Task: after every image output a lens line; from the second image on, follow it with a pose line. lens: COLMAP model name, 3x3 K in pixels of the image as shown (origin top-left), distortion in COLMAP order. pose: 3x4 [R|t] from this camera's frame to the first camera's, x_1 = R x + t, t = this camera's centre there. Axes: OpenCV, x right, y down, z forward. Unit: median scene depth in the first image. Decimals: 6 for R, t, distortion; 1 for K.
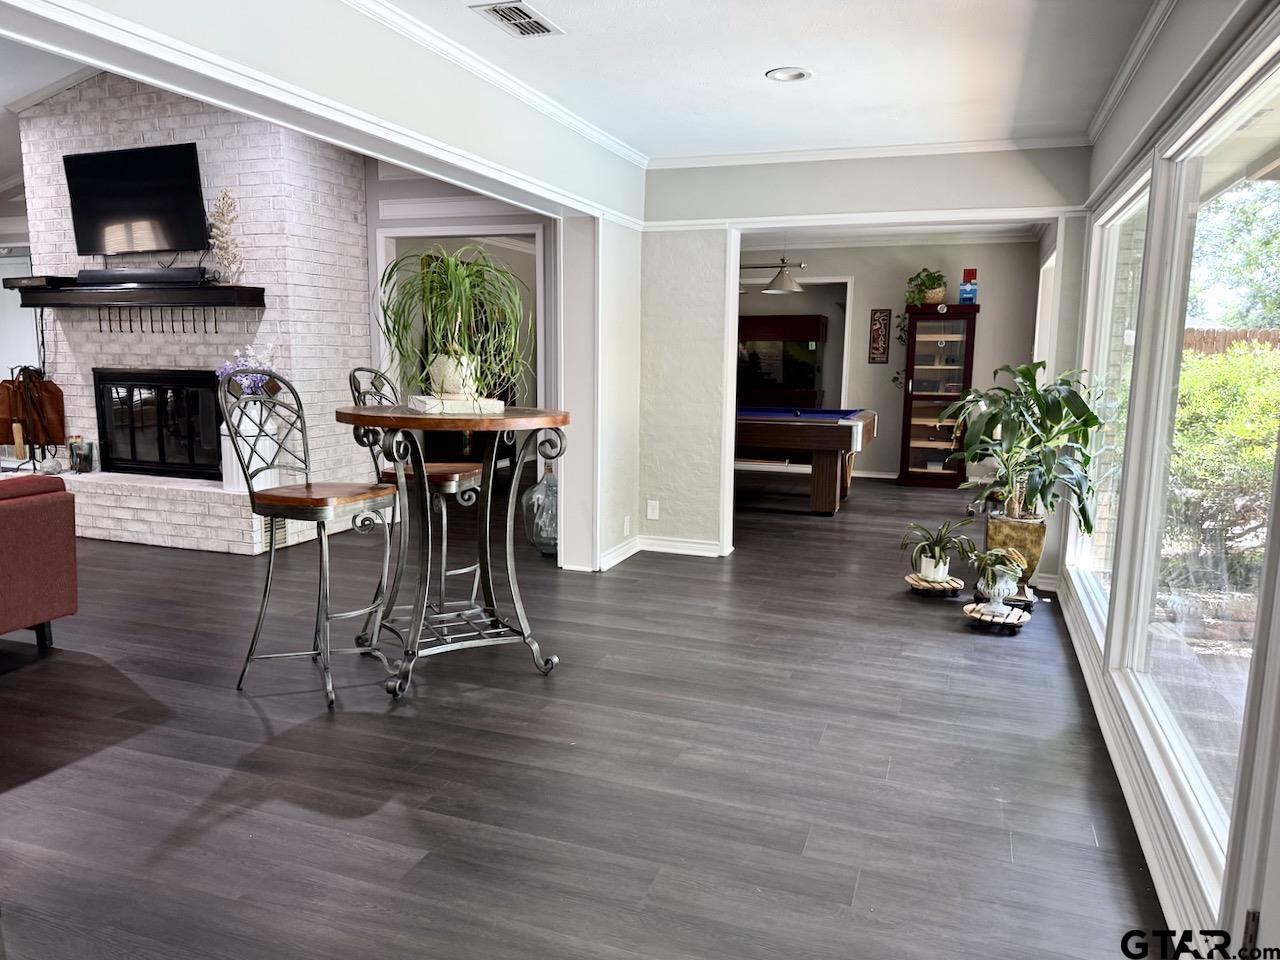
lens RADIAL K [[914.6, 0, 636.1], [0, 914.6, 481.5], [0, 0, 1]] dist [-0.003993, -0.003950]
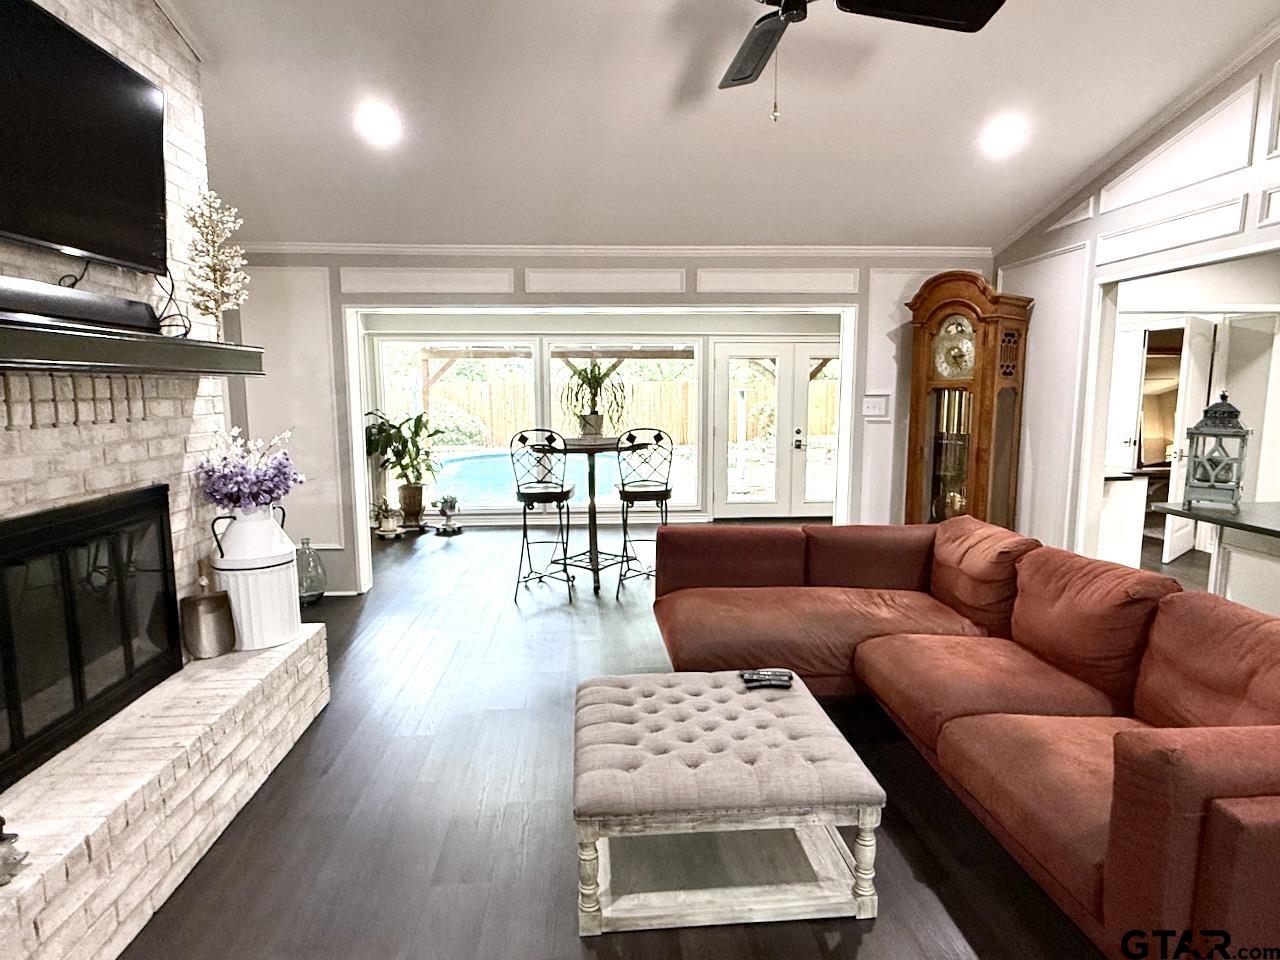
lens RADIAL K [[708.7, 0, 647.8], [0, 708.7, 478.9], [0, 0, 1]] dist [-0.005296, 0.000768]
pose [[-0.417827, -0.123655, 0.900072, -0.949667], [0.140498, 0.969982, 0.198480, -0.164326], [-0.897597, 0.209389, -0.387911, 0.869399]]
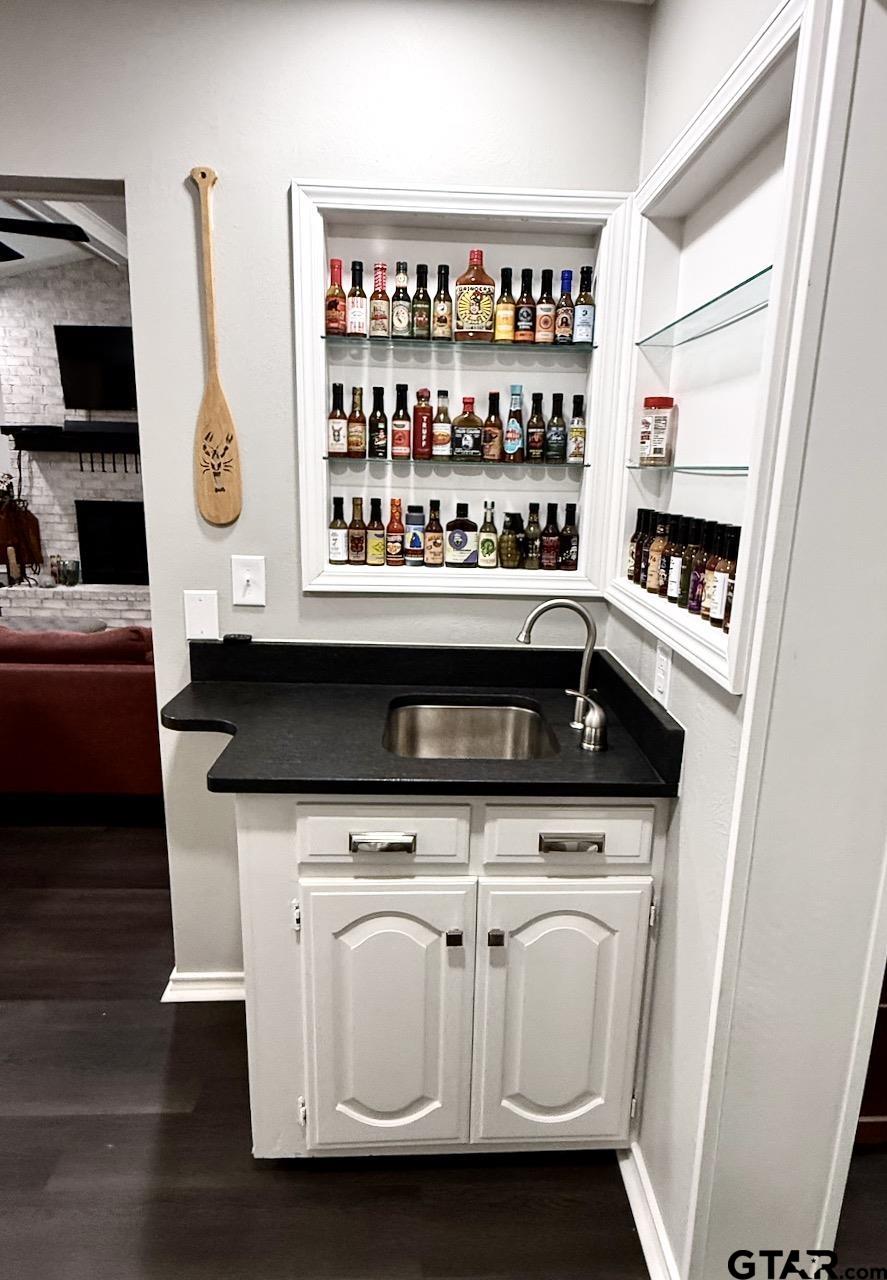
lens RADIAL K [[732.9, 0, 455.1], [0, 732.9, 639.0], [0, 0, 1]] dist [0.005135, 0.001891]
pose [[0.933452, -0.067091, 0.352373, -0.488364], [0.039162, 0.995542, 0.085808, -0.001648], [-0.356559, -0.066298, 0.931918, -0.134808]]
